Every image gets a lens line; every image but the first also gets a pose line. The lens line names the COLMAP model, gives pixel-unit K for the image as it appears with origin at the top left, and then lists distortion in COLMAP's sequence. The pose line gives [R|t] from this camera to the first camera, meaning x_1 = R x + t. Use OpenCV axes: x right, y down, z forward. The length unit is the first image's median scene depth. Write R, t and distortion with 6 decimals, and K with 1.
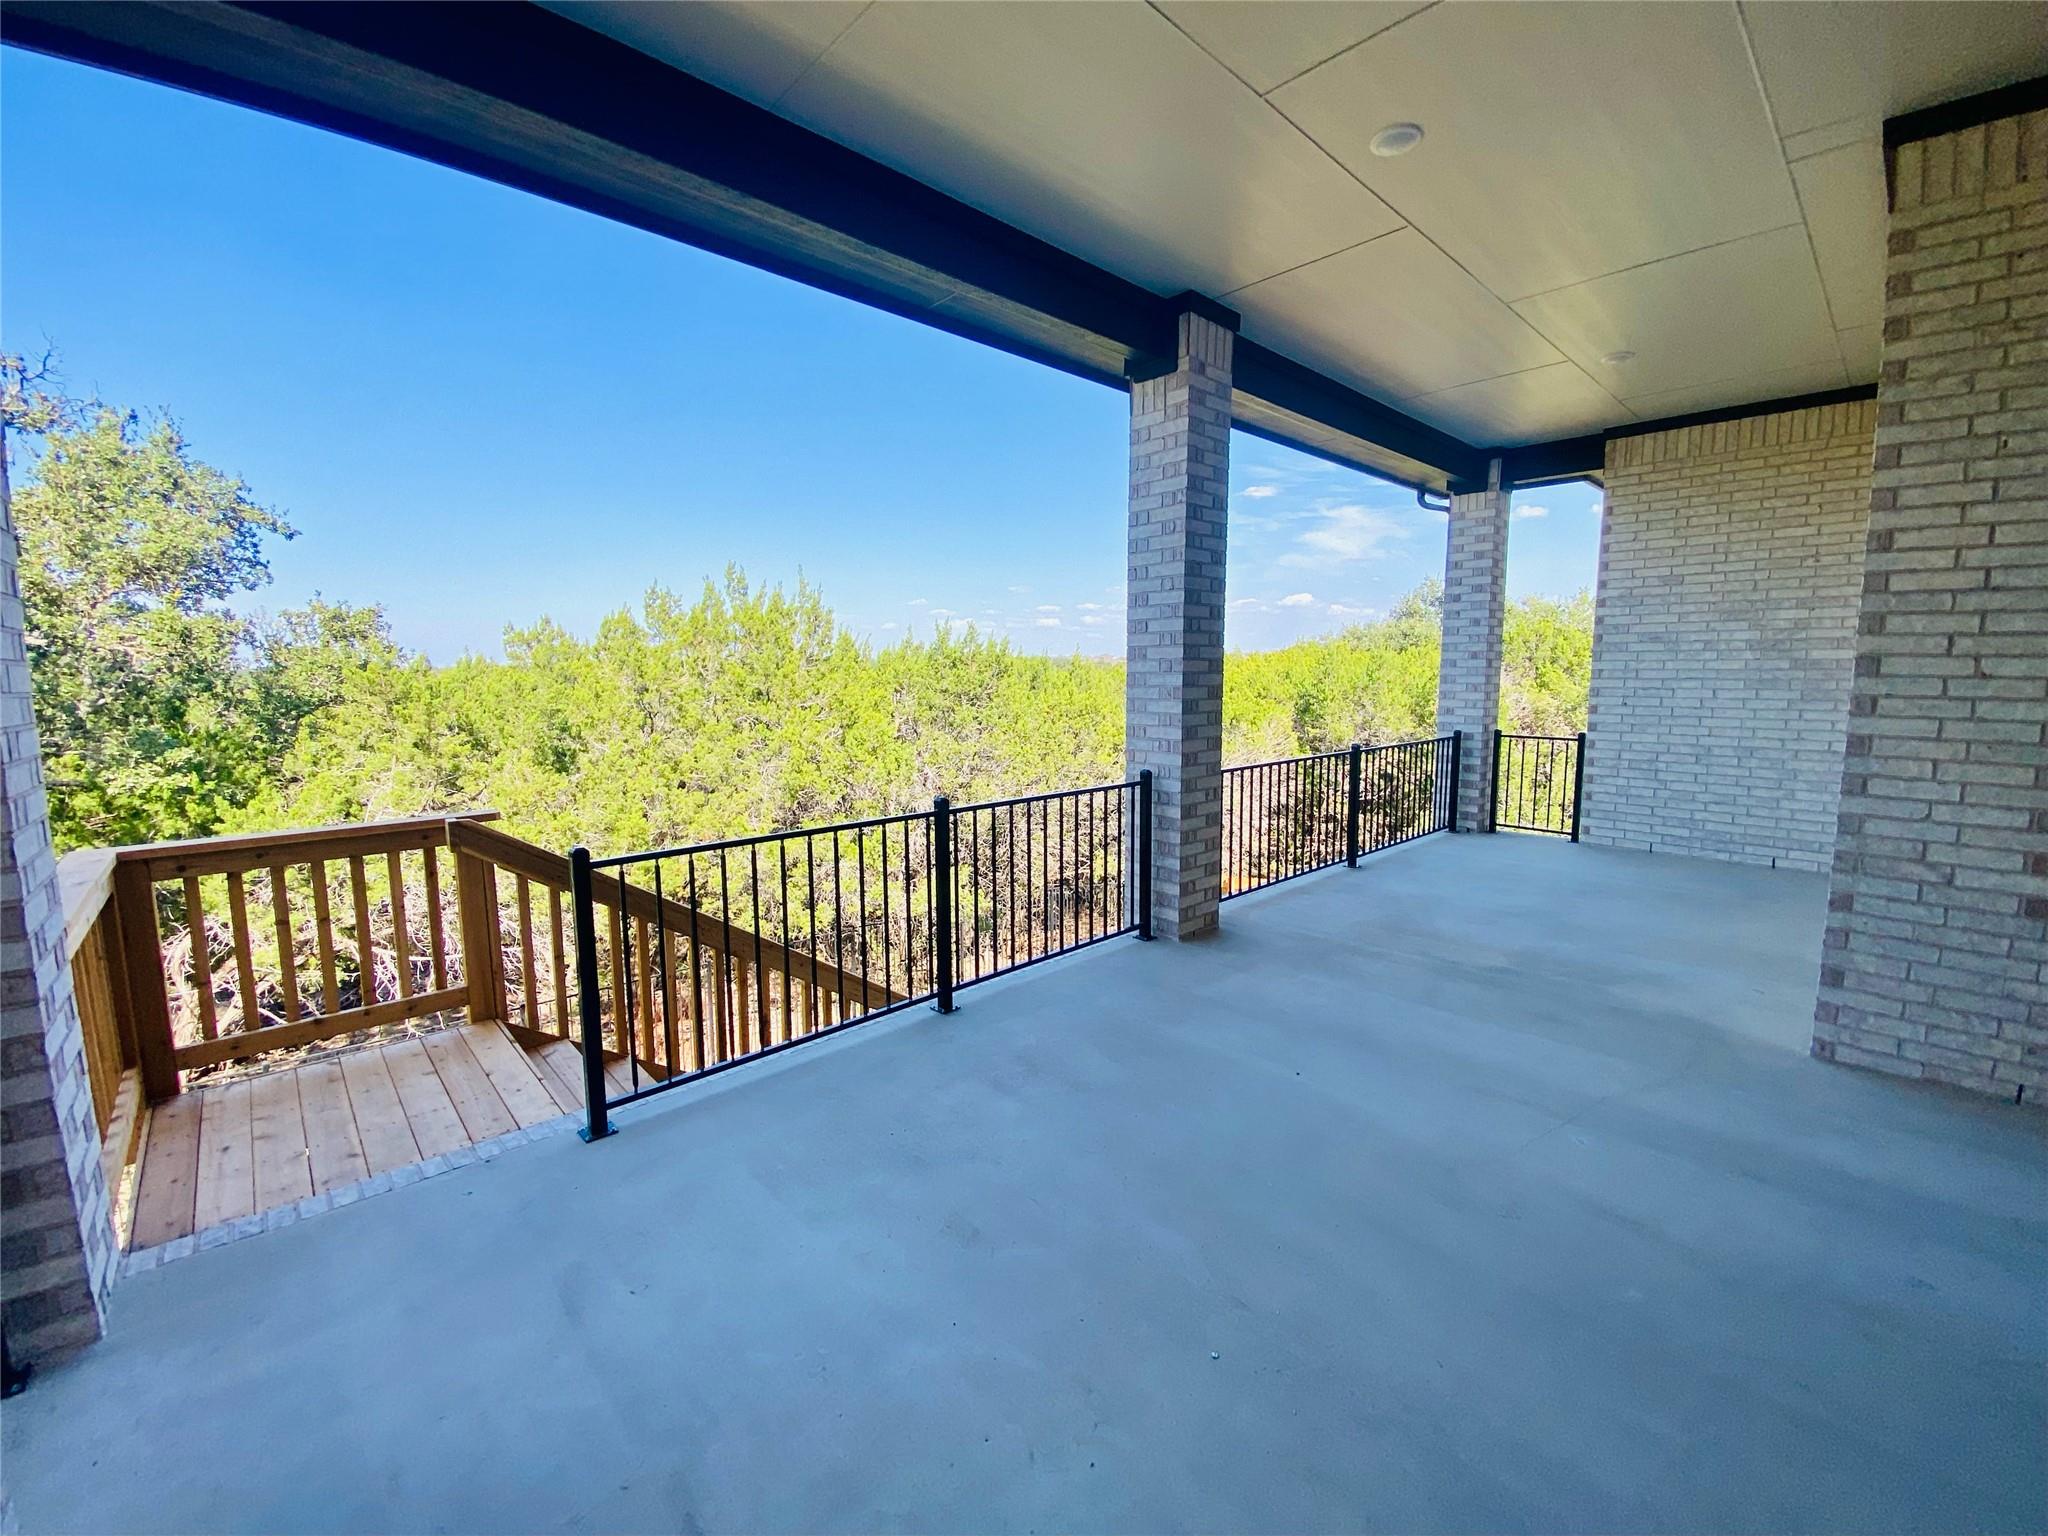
lens RADIAL K [[832.2, 0, 1024.0], [0, 832.2, 768.0], [0, 0, 1]] dist [-0.017352, -0.000155]
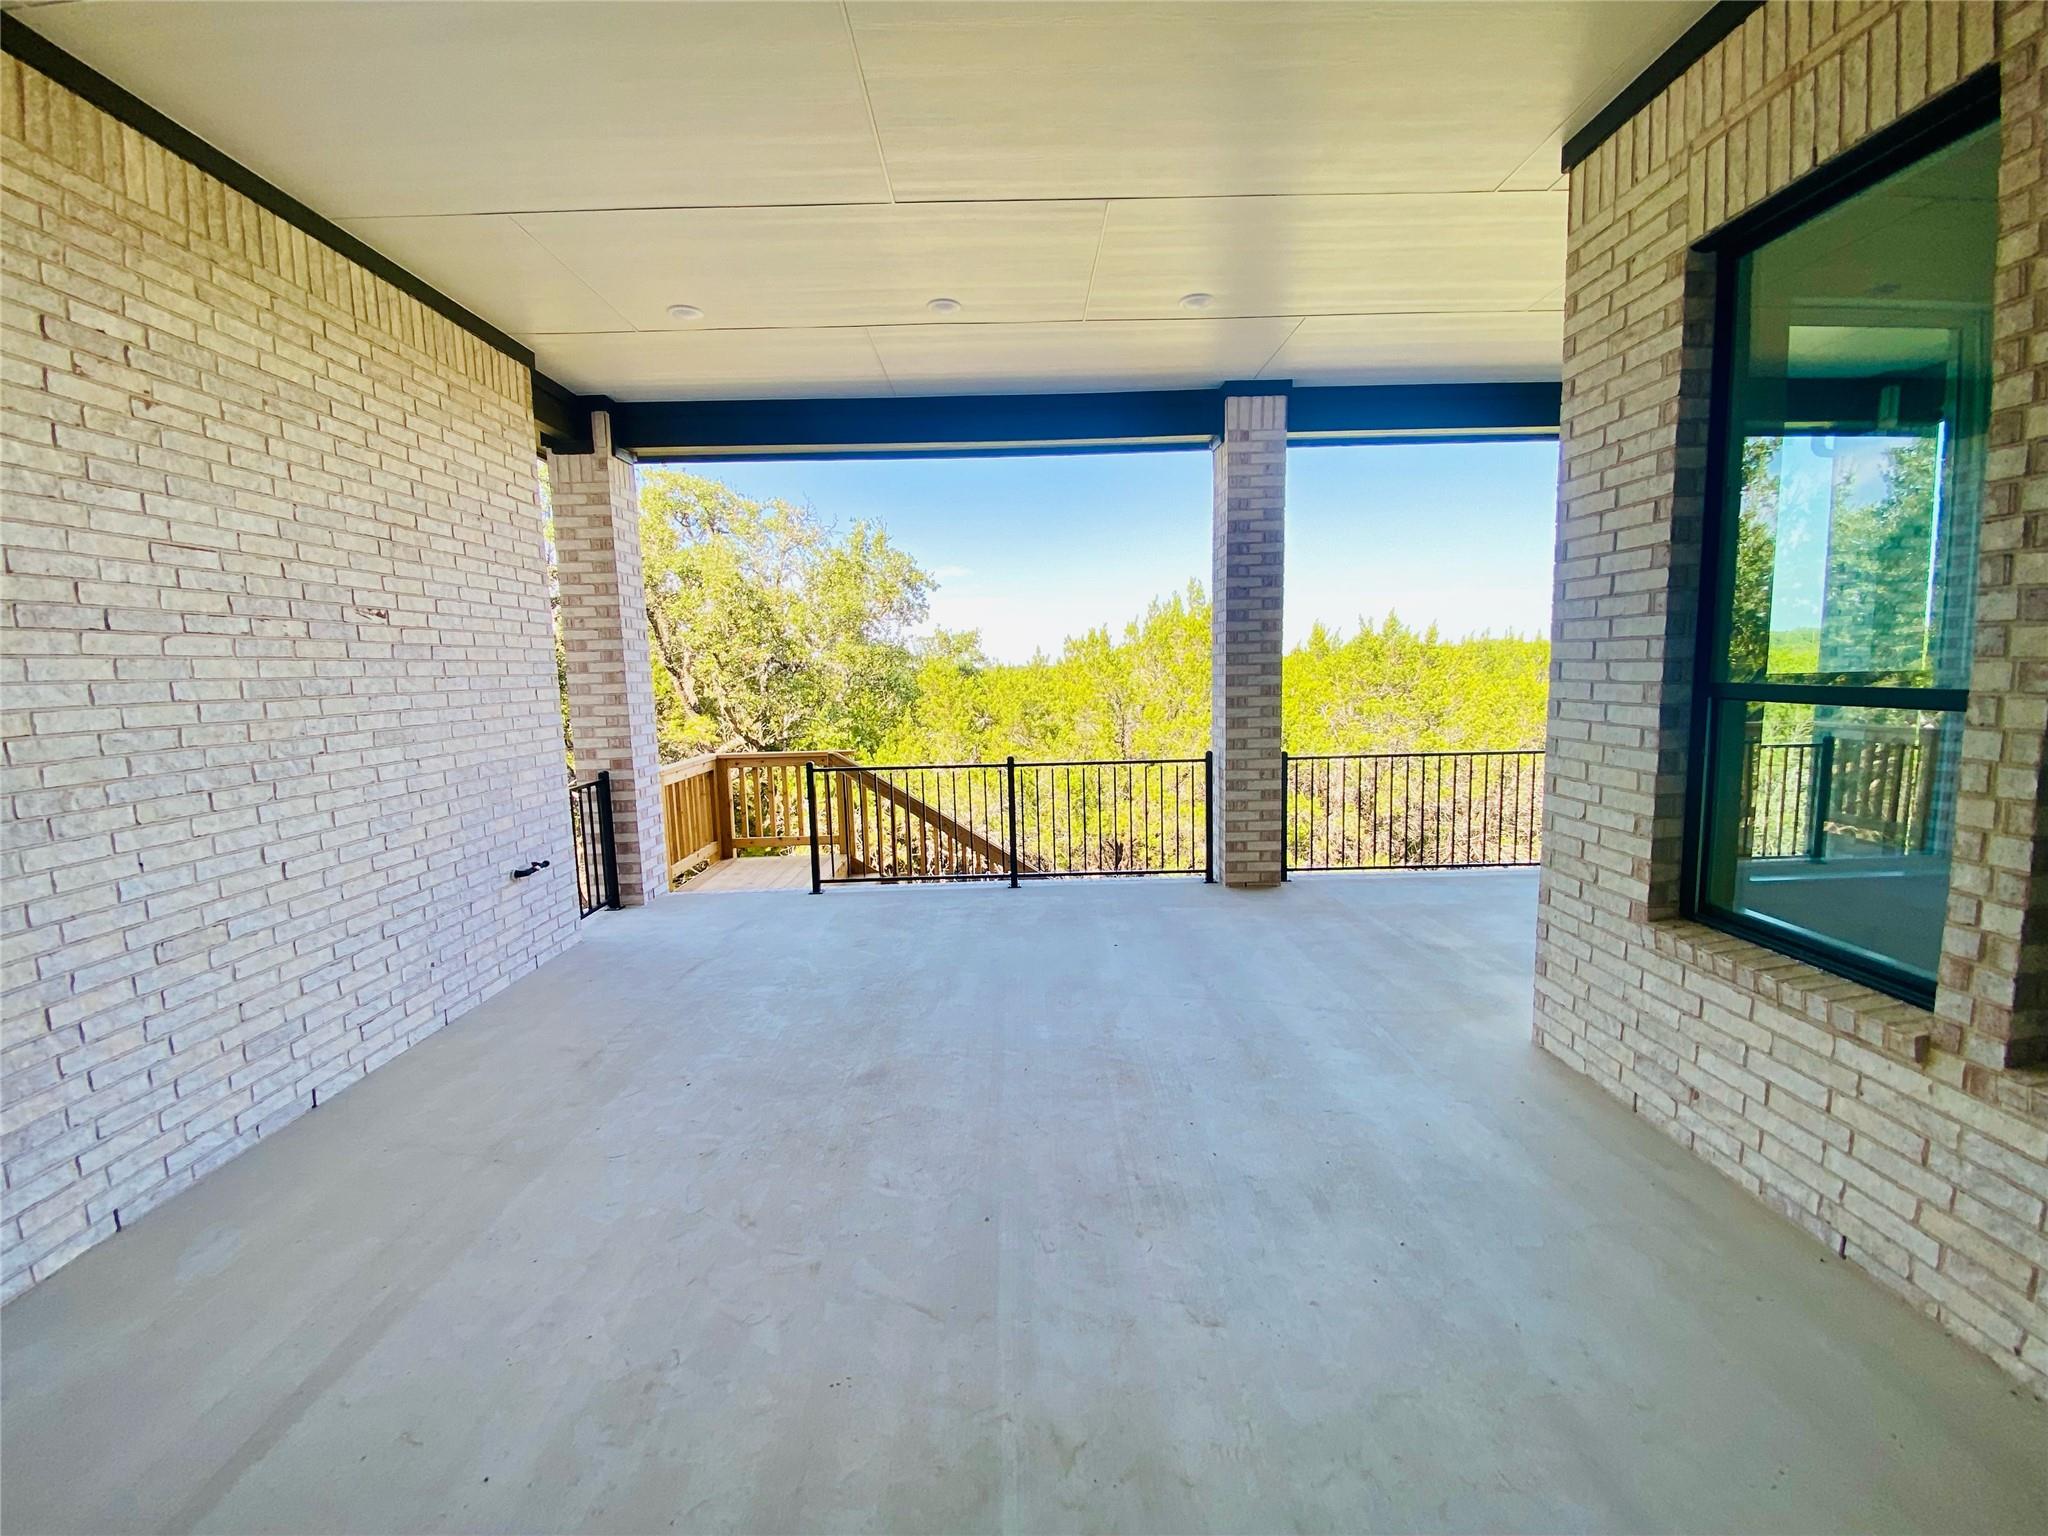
lens RADIAL K [[832.2, 0, 1024.0], [0, 832.2, 768.0], [0, 0, 1]] dist [-0.017352, -0.000155]
pose [[0.733717, 0.061593, -0.676657, 1.196786], [-0.048916, 0.998087, 0.037811, -0.005780], [0.677692, 0.005357, 0.735326, -0.229541]]
